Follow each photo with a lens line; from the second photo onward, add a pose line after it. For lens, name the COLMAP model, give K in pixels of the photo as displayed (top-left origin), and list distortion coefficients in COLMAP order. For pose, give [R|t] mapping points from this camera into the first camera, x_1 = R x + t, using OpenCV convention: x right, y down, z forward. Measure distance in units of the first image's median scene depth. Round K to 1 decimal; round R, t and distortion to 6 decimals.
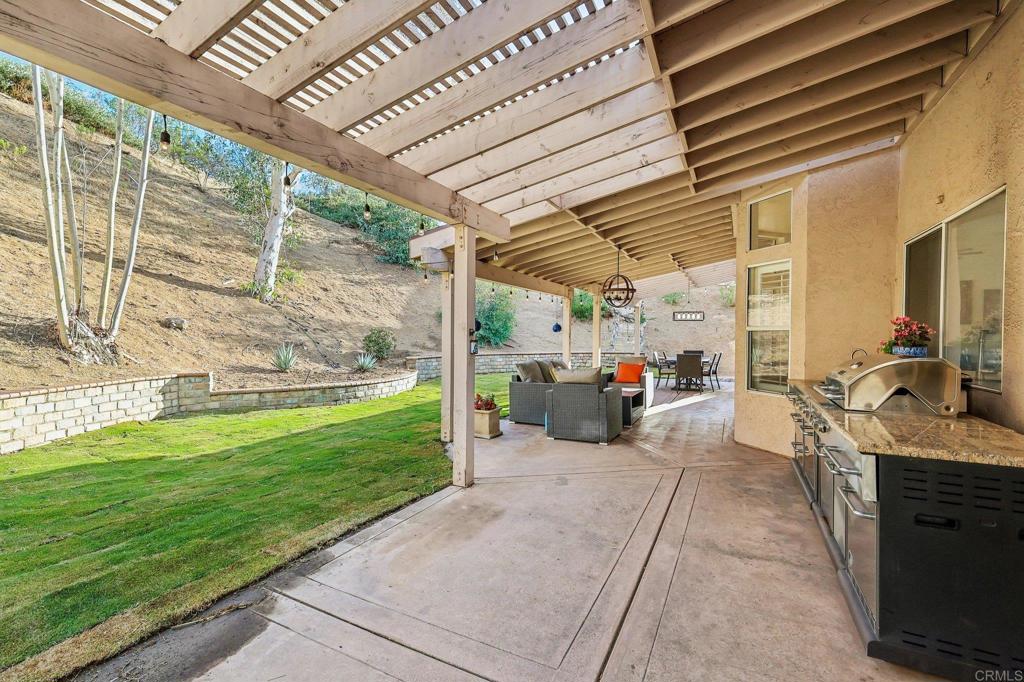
lens RADIAL K [[445.9, 0, 510.7], [0, 445.9, 339.4], [0, 0, 1]] dist [-0.009151, 0.000261]
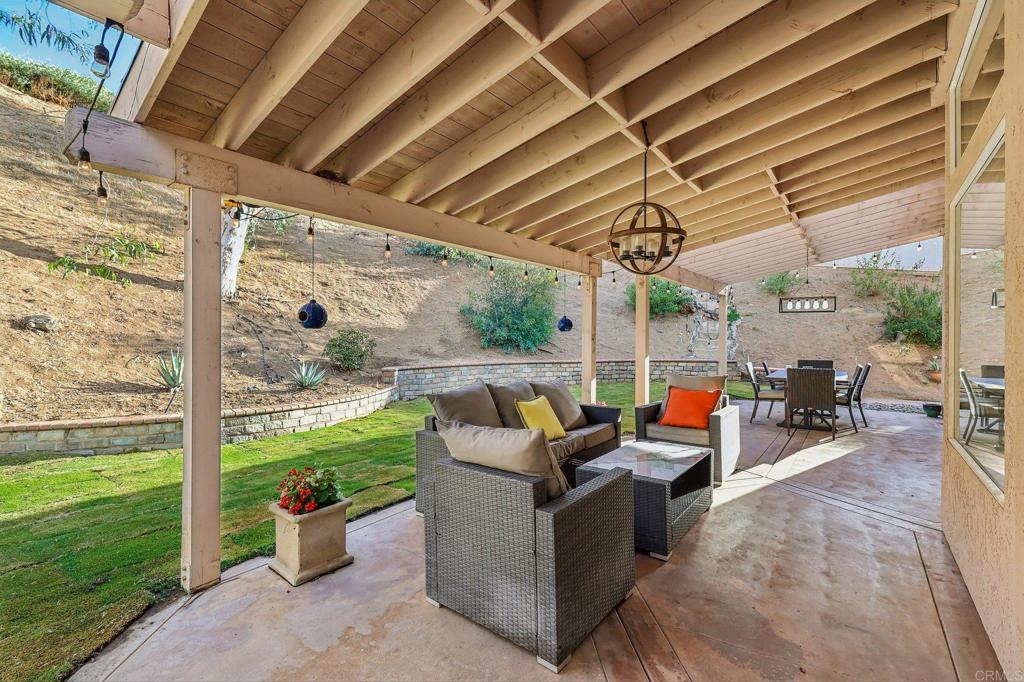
lens RADIAL K [[445.9, 0, 510.3], [0, 445.9, 338.5], [0, 0, 1]] dist [-0.009151, 0.000261]
pose [[0.980704, -0.004420, -0.195449, 0.130126], [0.002715, 0.999956, -0.008993, -0.001621], [0.195480, 0.008289, 0.980673, 0.355855]]
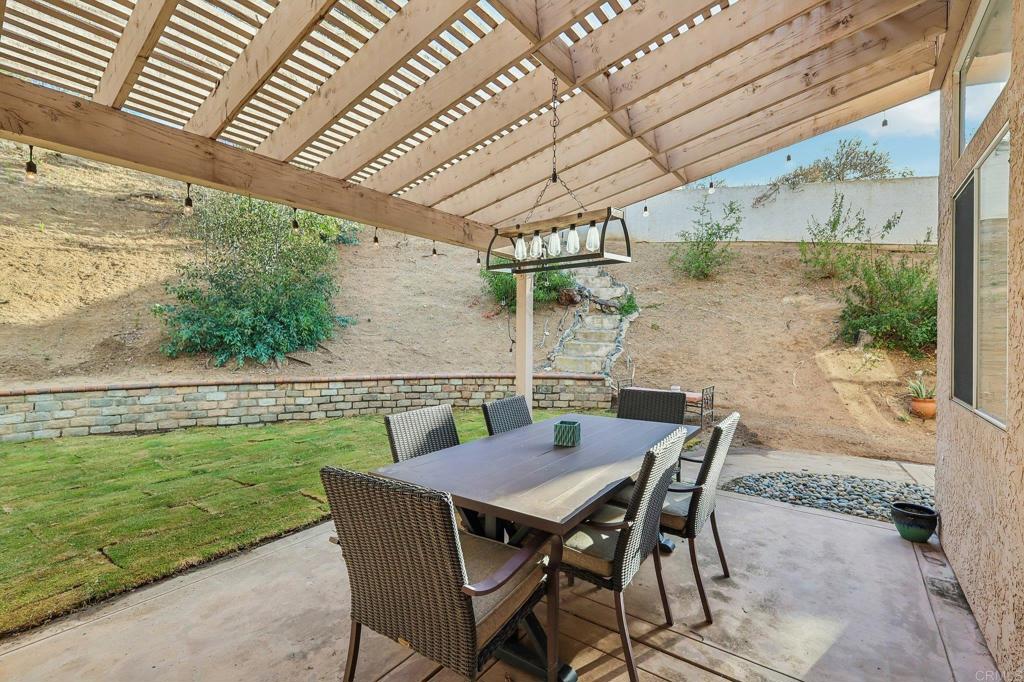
lens RADIAL K [[445.9, 0, 513.5], [0, 445.9, 341.1], [0, 0, 1]] dist [-0.009151, 0.000261]
pose [[0.985454, -0.002989, -0.169917, 0.453983], [0.002183, 0.999985, -0.004930, -0.006665], [0.169929, 0.004487, 0.985446, 0.866139]]
